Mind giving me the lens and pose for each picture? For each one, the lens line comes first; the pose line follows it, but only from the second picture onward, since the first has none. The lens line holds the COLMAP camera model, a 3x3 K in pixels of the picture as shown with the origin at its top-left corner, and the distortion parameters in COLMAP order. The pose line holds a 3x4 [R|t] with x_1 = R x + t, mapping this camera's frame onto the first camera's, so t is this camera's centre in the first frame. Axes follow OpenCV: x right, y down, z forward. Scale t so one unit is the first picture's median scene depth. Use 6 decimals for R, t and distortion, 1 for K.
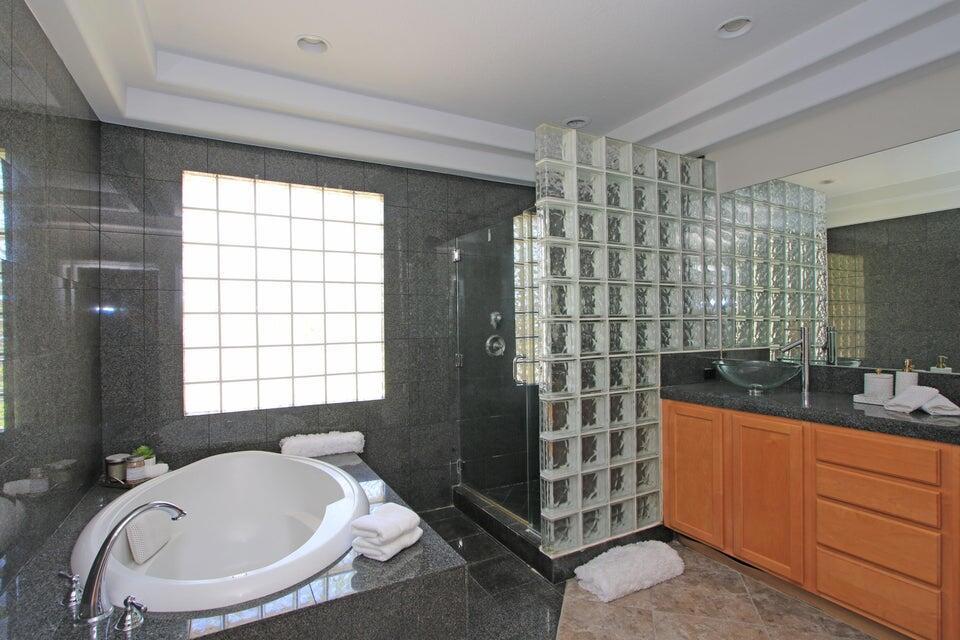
lens RADIAL K [[468.6, 0, 489.4], [0, 468.6, 318.7], [0, 0, 1]] dist [-0.001252, -0.000482]
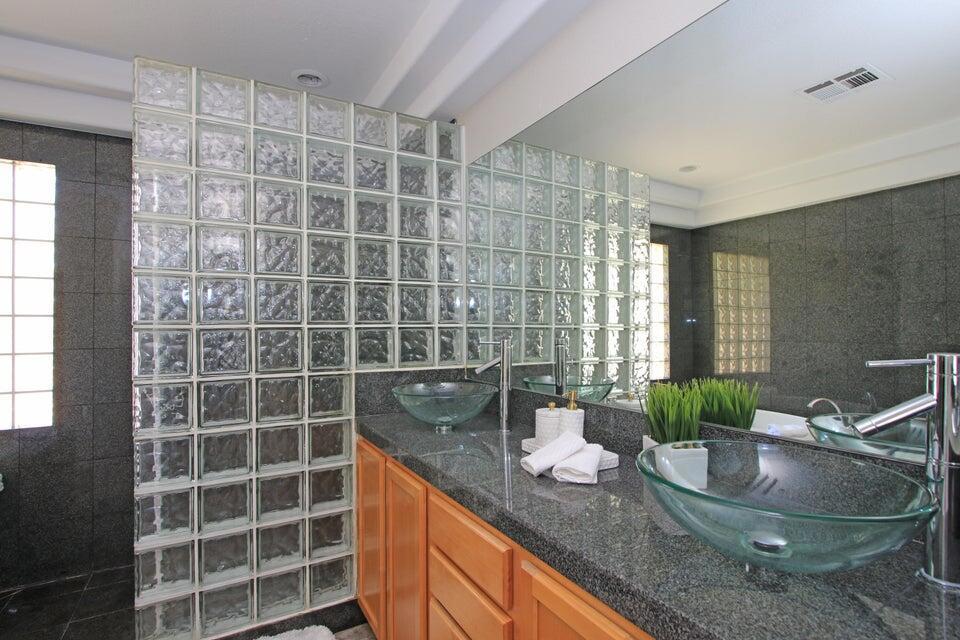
lens RADIAL K [[469.8, 0, 470.8], [0, 469.8, 324.7], [0, 0, 1]] dist [-0.019812, 0.003035]
pose [[0.999948, 0.006756, 0.007668, 0.469848], [-0.006753, 0.999977, -0.000374, -0.001928], [-0.007670, 0.000322, 0.999971, 0.217219]]
